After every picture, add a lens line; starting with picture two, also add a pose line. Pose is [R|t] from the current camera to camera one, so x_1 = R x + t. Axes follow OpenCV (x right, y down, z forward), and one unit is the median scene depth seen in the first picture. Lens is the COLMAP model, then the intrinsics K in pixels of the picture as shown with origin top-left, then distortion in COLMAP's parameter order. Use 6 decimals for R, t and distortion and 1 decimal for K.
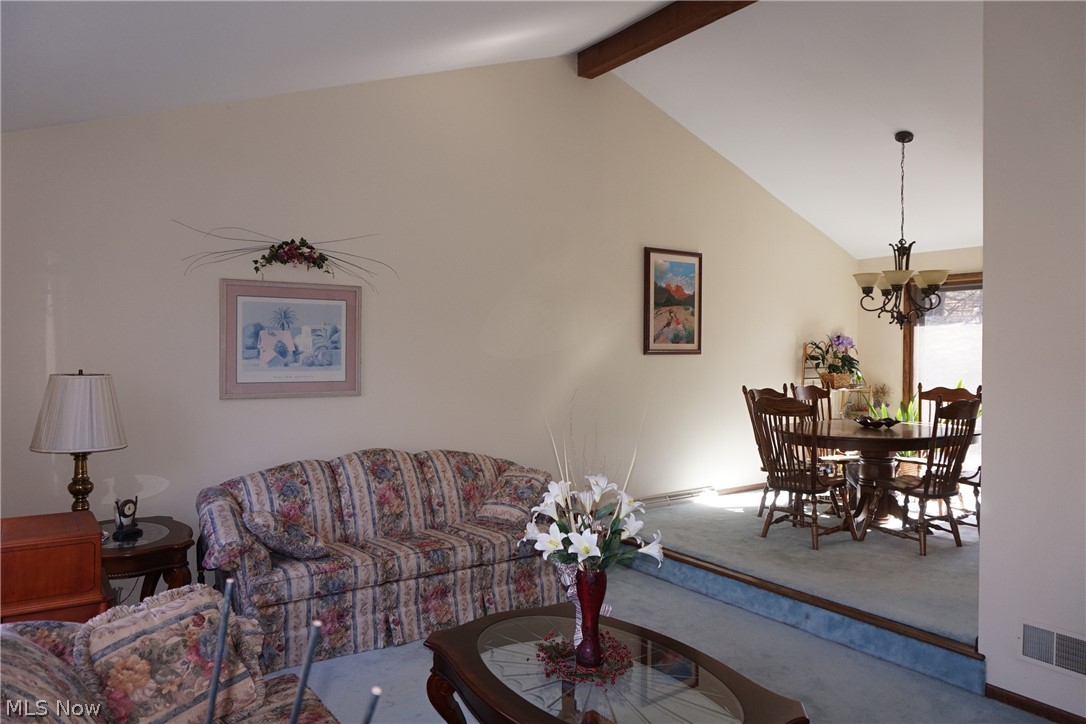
lens RADIAL K [[736.1, 0, 545.1], [0, 736.1, 364.6], [0, 0, 1]] dist [-0.008656, 0.000499]
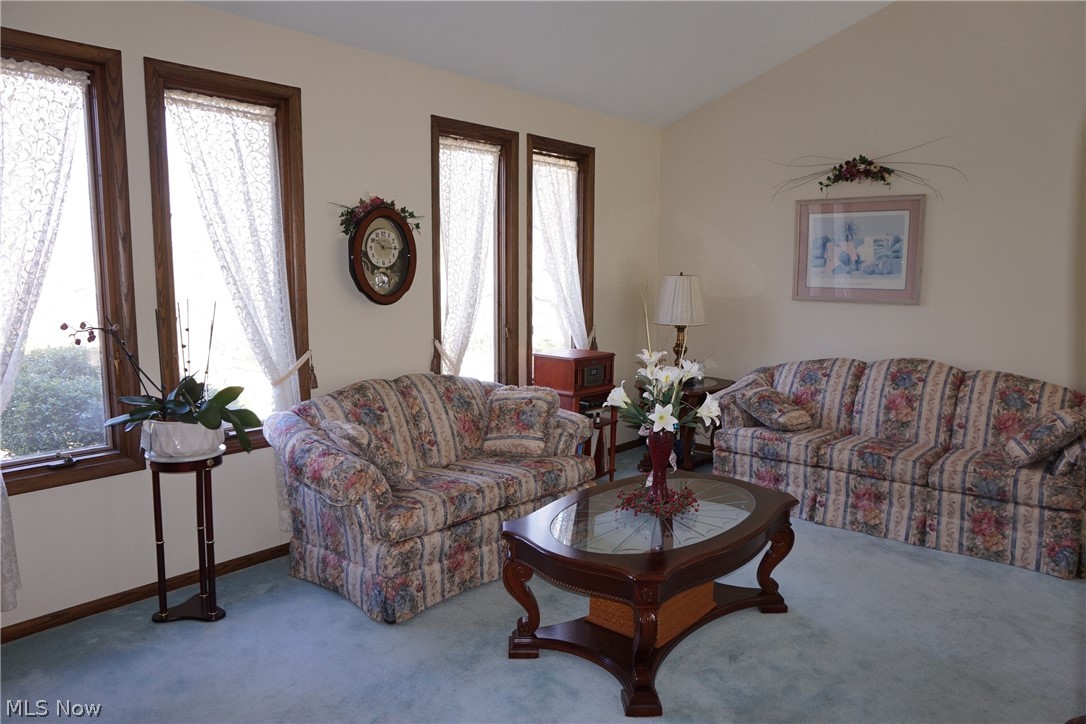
lens RADIAL K [[736.1, 0, 543.1], [0, 736.1, 351.3], [0, 0, 1]] dist [-0.008656, 0.000499]
pose [[0.256921, 0.109154, -0.960248, 0.638567], [-0.026408, 0.994023, 0.105928, 0.013636], [0.966071, -0.001857, 0.258268, 0.270169]]
